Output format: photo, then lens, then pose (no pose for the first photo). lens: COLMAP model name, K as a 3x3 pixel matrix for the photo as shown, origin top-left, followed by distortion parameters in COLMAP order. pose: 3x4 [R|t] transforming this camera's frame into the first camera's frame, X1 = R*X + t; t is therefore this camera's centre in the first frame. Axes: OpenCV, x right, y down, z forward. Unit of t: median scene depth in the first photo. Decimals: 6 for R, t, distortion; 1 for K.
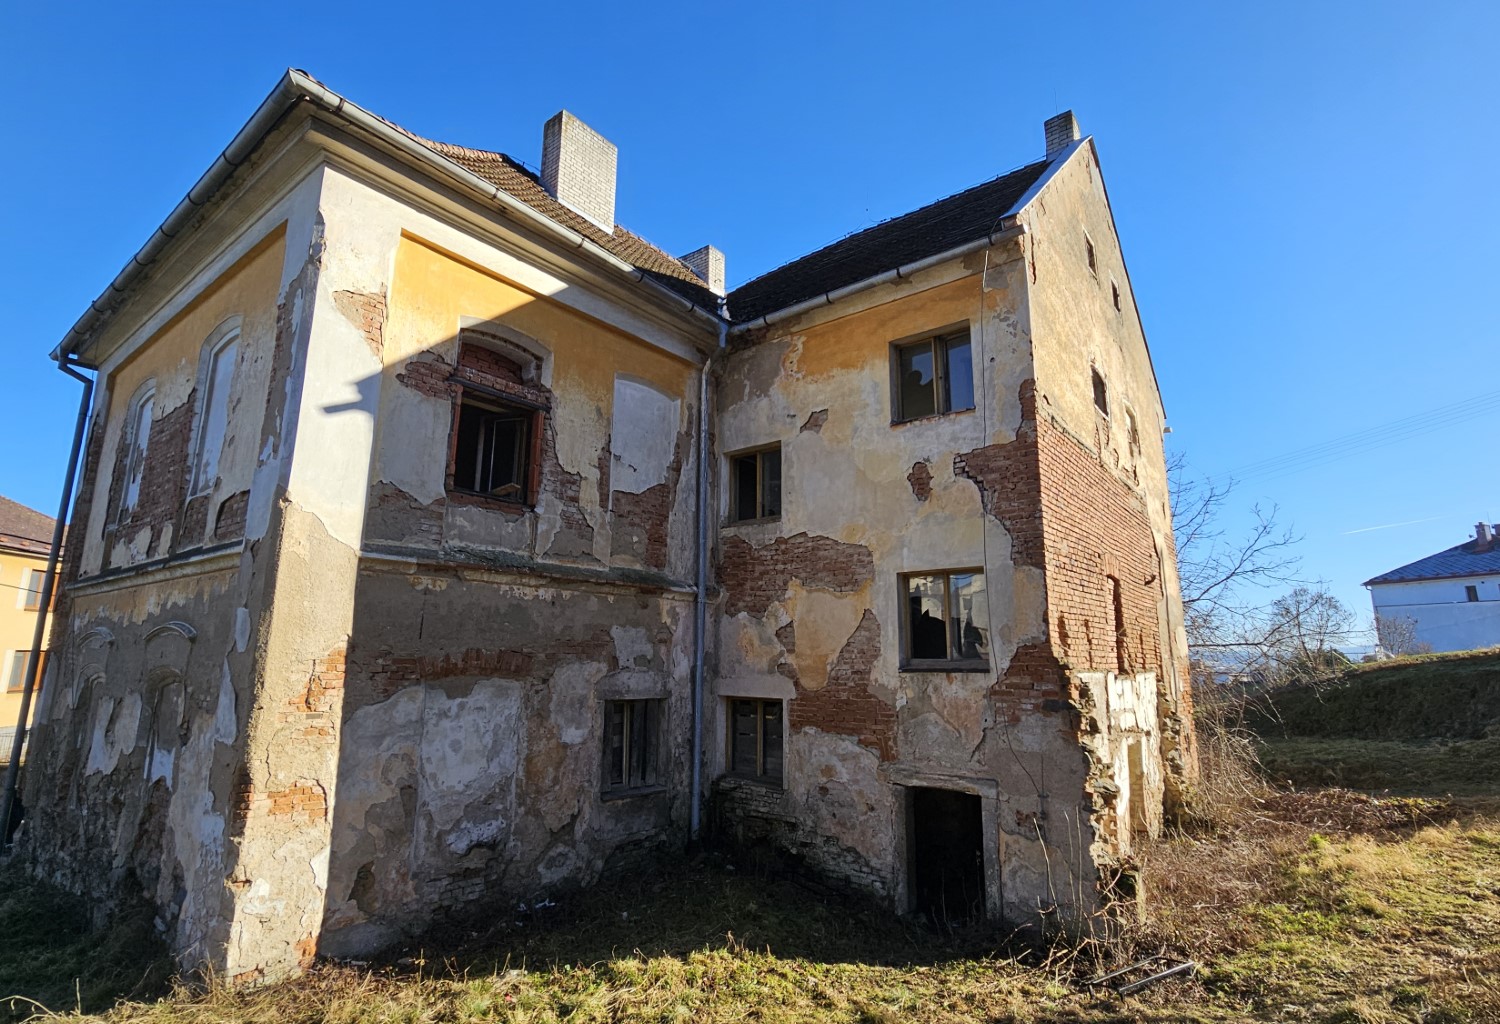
lens RADIAL K [[750.9, 0, 741.5], [0, 750.9, 511.4], [0, 0, 1]] dist [-0.003003, -0.001096]
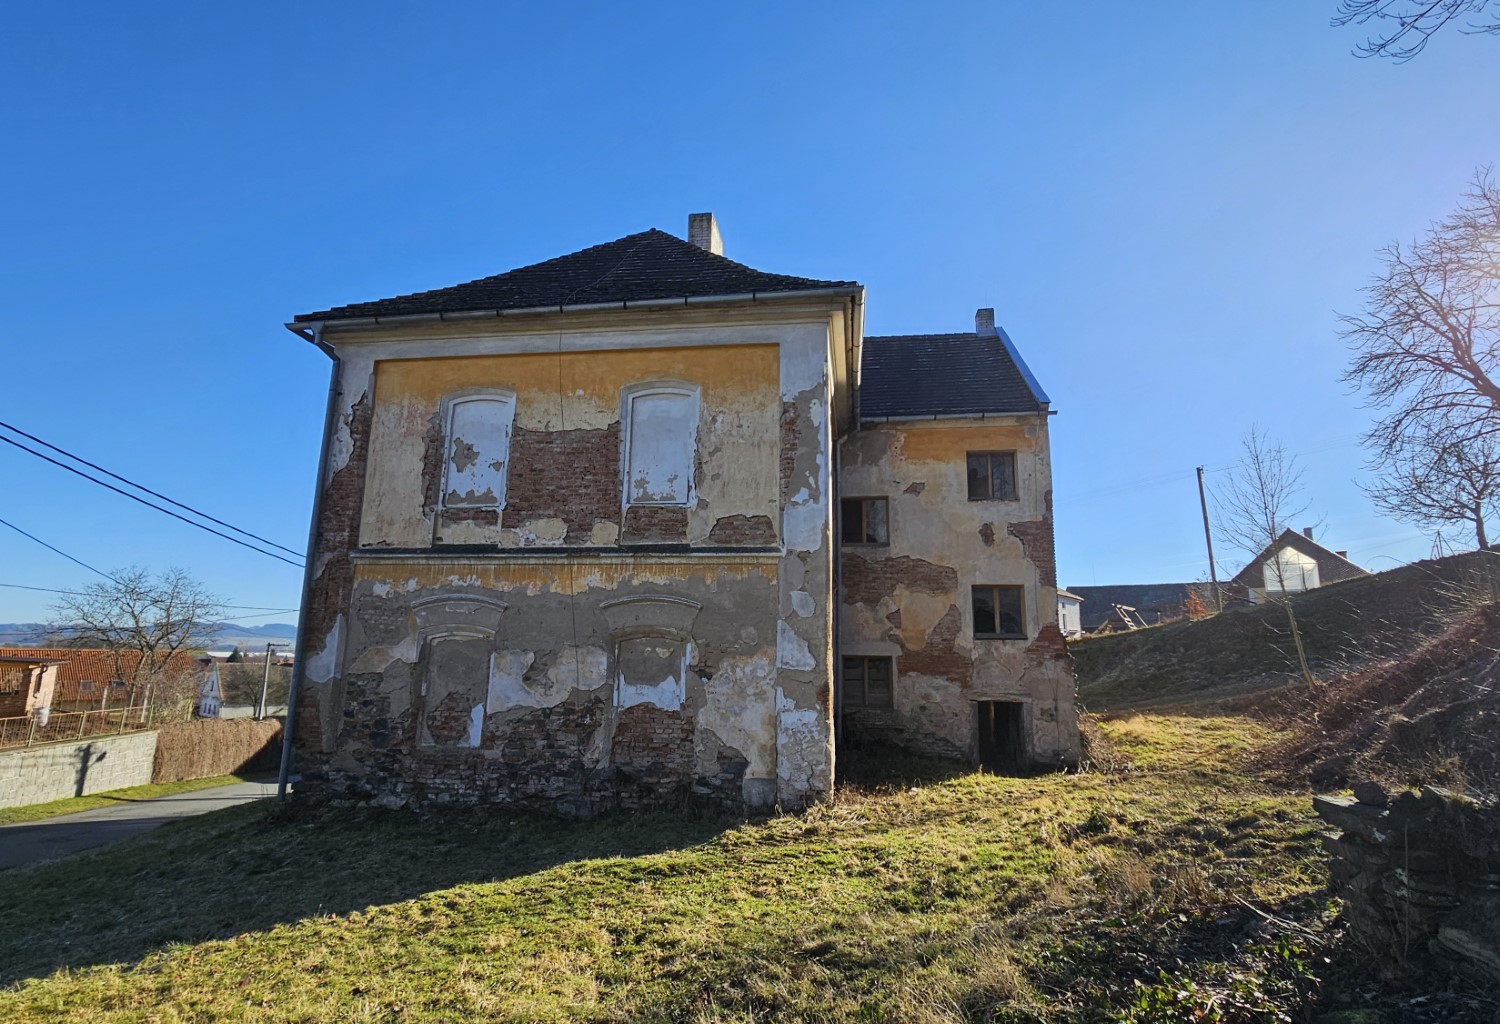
lens RADIAL K [[750.9, 0, 749.3], [0, 750.9, 517.1], [0, 0, 1]] dist [-0.003003, -0.001096]
pose [[0.864723, 0.096562, 0.492878, -1.129217], [-0.107367, 0.994199, -0.006409, -0.009479], [-0.490638, -0.047377, 0.870075, -0.281622]]
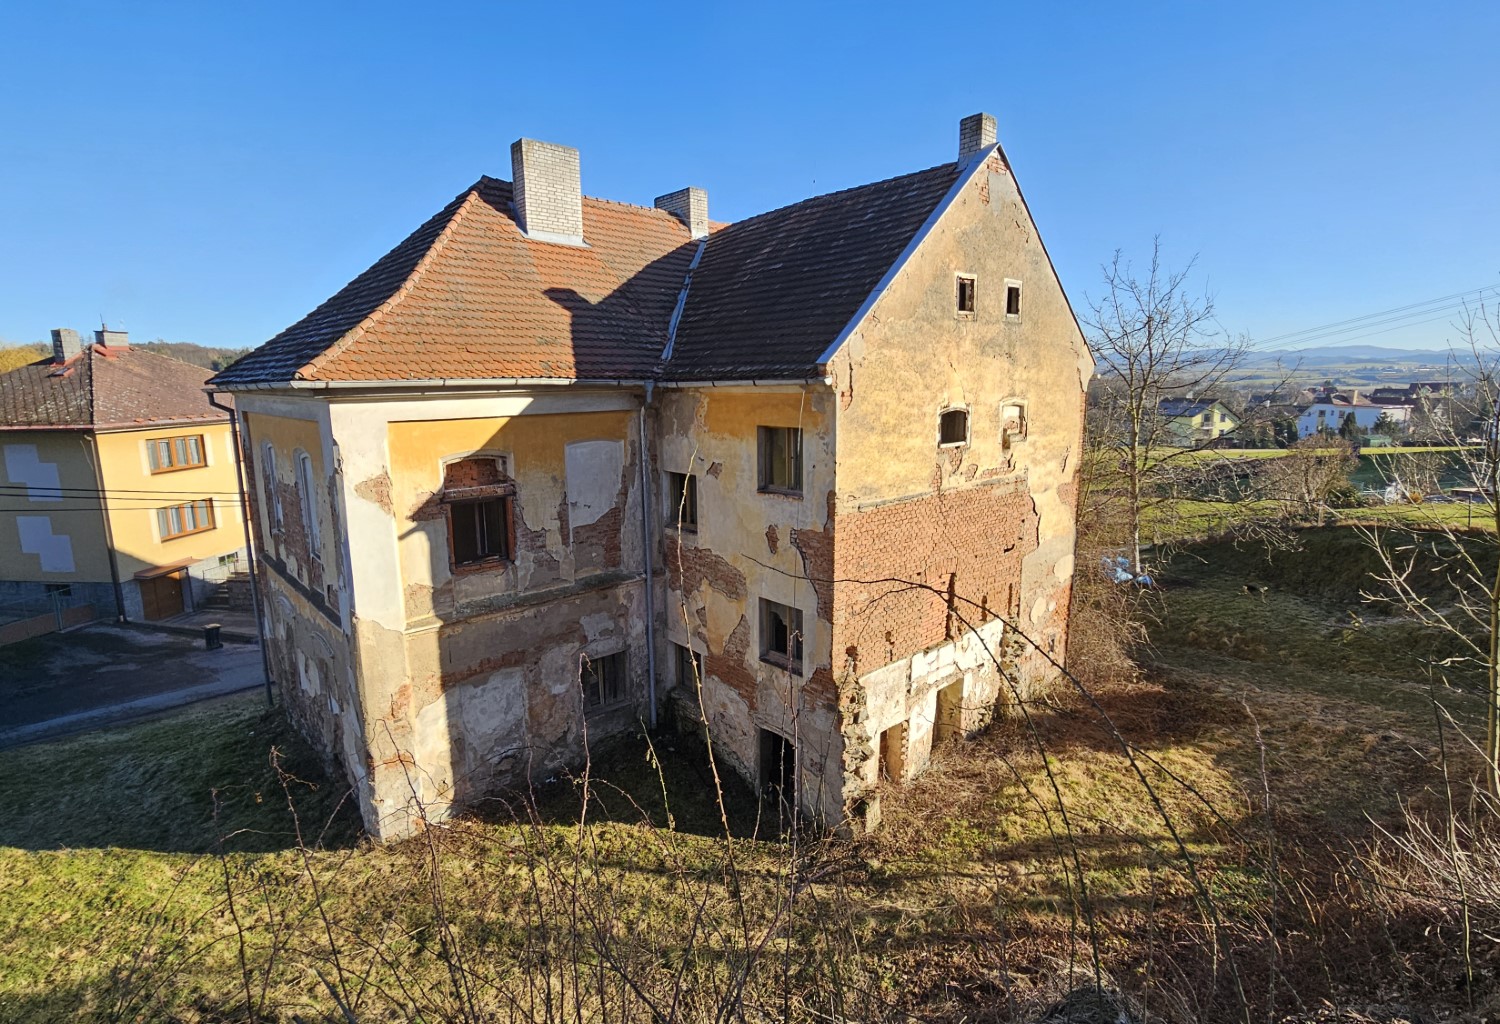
lens RADIAL K [[750.9, 0, 745.9], [0, 750.9, 512.6], [0, 0, 1]] dist [-0.003003, -0.001096]
pose [[0.986058, 0.007600, -0.166231, 0.416654], [0.054329, 0.929511, 0.364770, -0.592249], [0.157286, -0.368715, 0.916139, -0.271418]]
